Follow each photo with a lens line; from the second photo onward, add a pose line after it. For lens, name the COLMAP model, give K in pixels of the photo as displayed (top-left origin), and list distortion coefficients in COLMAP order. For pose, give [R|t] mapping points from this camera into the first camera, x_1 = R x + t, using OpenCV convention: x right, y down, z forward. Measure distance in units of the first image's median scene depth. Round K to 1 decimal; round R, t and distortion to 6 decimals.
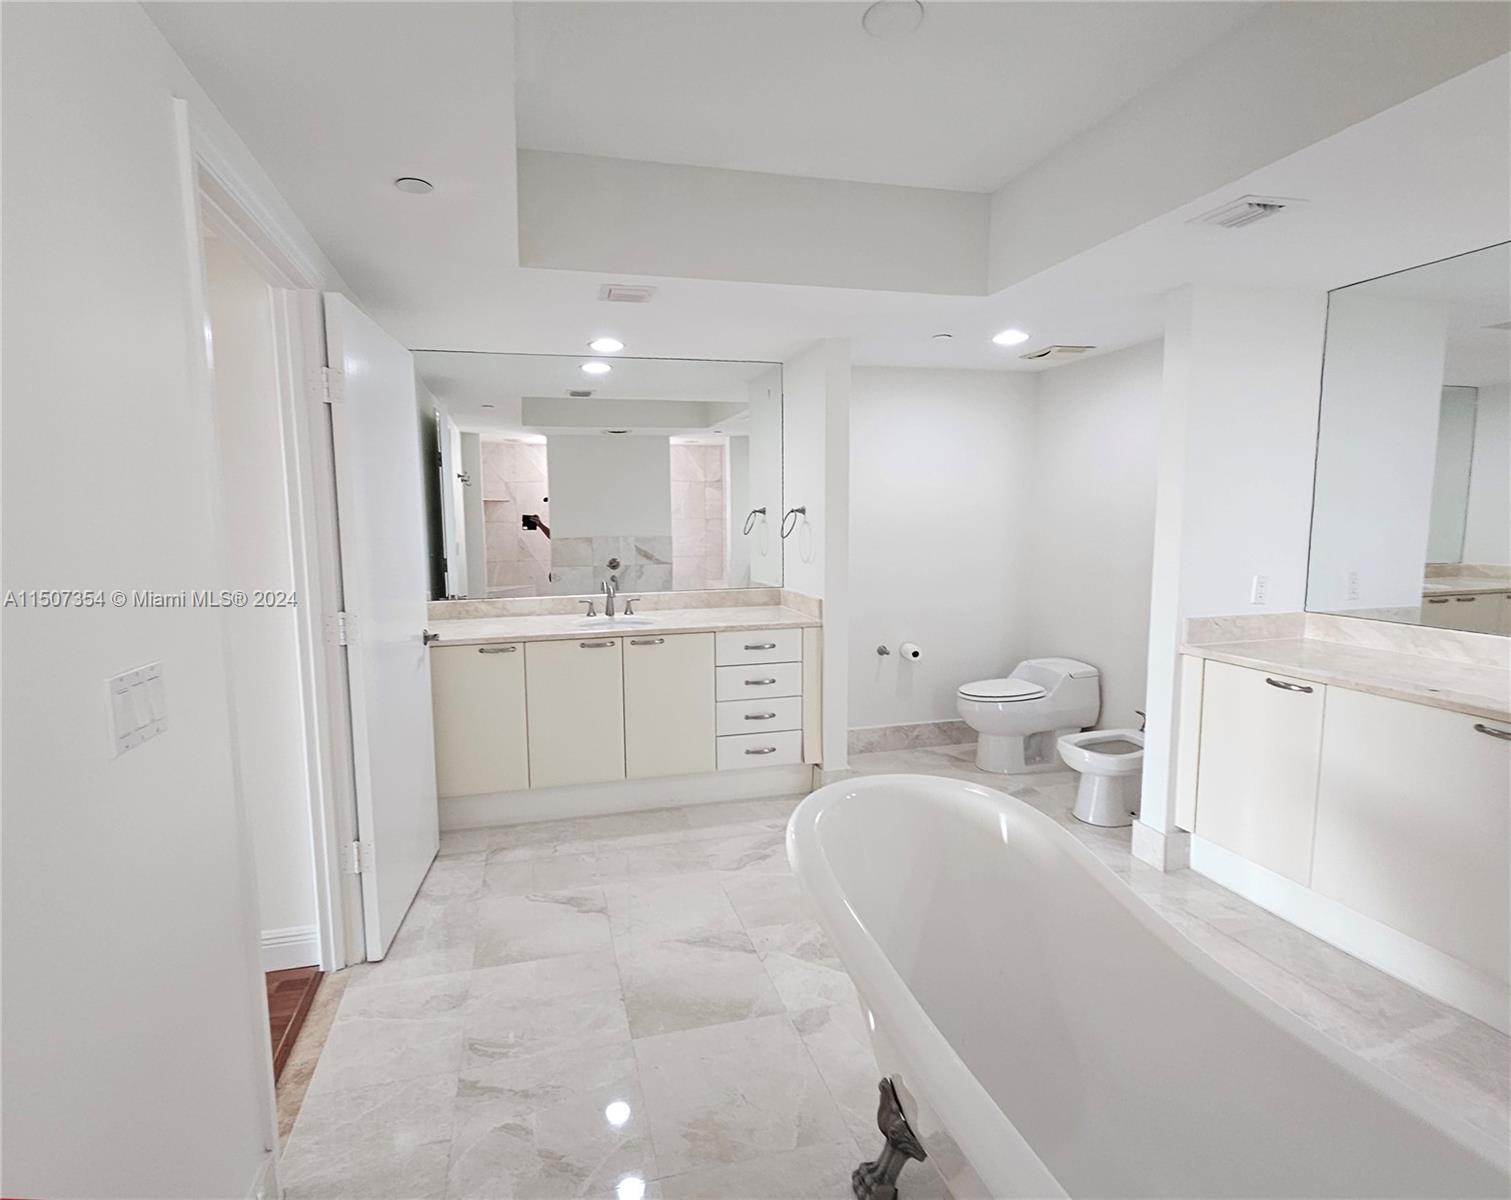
lens RADIAL K [[765.5, 0, 715.2], [0, 765.5, 598.5], [0, 0, 1]] dist [-0.002906, -0.000363]
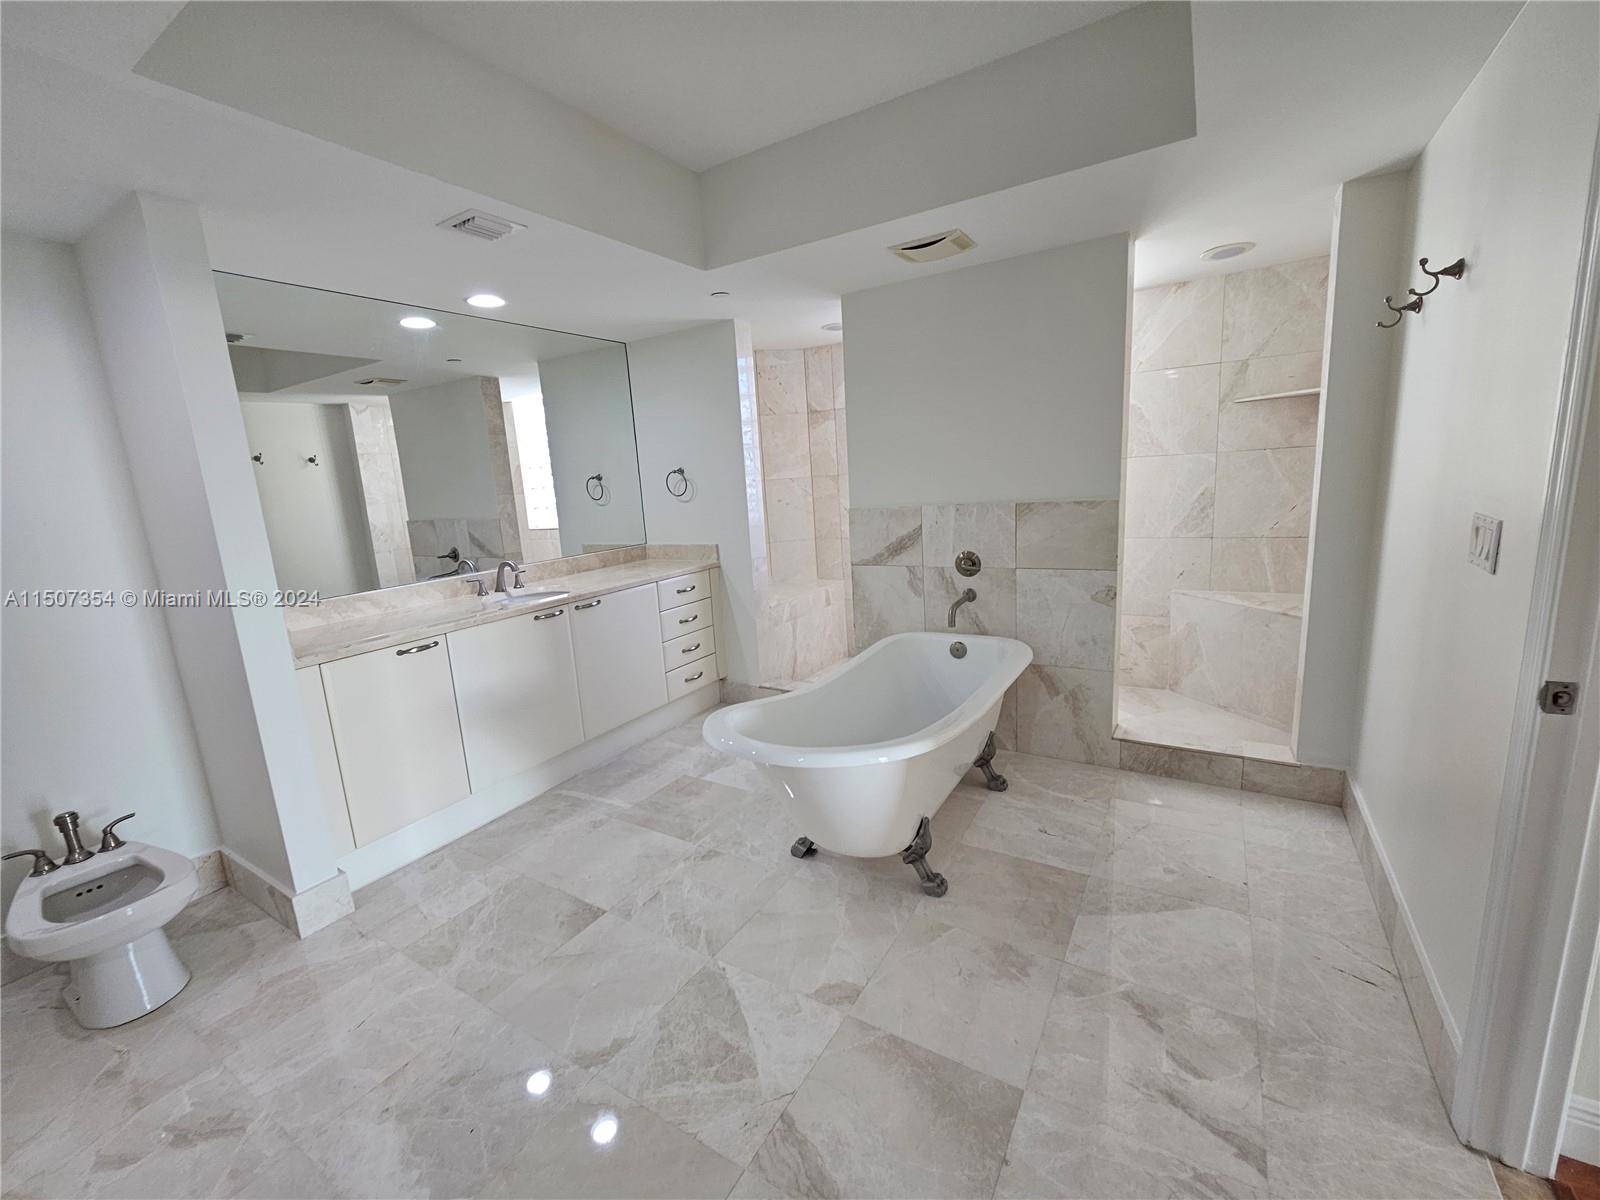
lens RADIAL K [[662.3, 0, 791.4], [0, 662.3, 596.8], [0, 0, 1]] dist [-0.003430, -0.000352]
pose [[-0.692654, -0.078608, 0.716974, -0.397834], [0.150850, 0.956272, 0.250577, -0.146288], [-0.705319, 0.281718, -0.650507, 1.469249]]
